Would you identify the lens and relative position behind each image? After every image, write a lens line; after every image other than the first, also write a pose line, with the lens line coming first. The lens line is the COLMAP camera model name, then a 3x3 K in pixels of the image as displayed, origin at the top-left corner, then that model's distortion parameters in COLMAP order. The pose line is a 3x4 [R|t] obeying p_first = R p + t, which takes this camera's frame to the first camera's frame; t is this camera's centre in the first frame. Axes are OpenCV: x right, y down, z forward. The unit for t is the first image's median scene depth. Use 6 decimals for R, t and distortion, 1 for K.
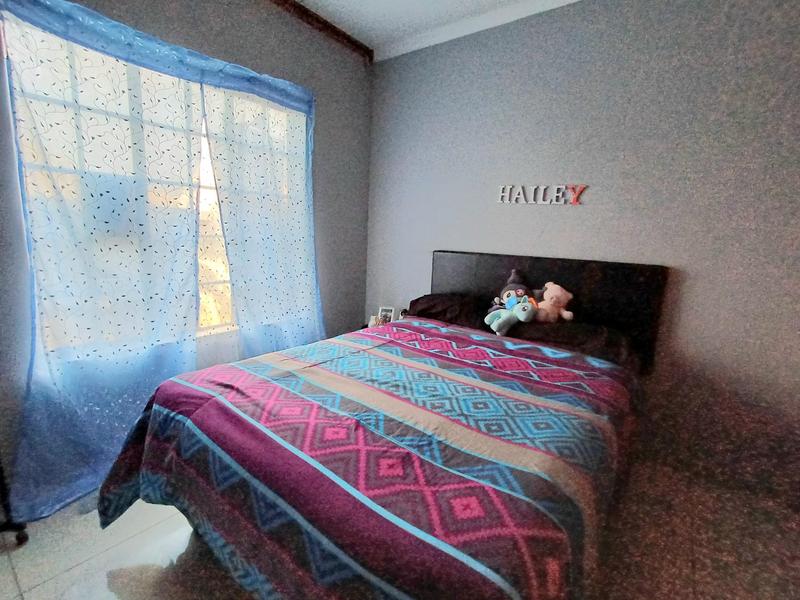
lens RADIAL K [[365.5, 0, 403.0], [0, 365.5, 297.4], [0, 0, 1]] dist [0.003790, -0.000408]
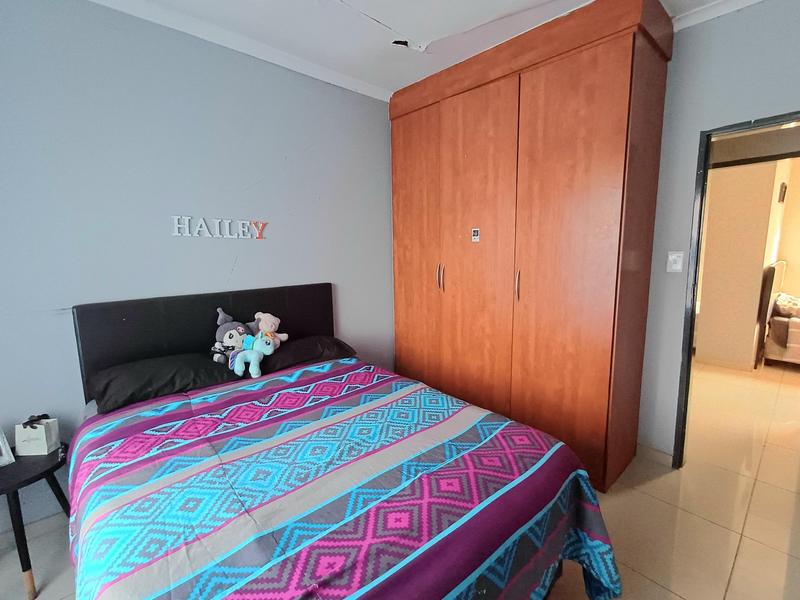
lens RADIAL K [[365.5, 0, 402.5], [0, 365.5, 300.6], [0, 0, 1]] dist [0.003790, -0.000408]
pose [[0.185169, -0.197421, 0.962672, -0.686827], [0.183886, 0.969270, 0.163404, -0.222105], [-0.965349, 0.146765, 0.215782, 0.480276]]
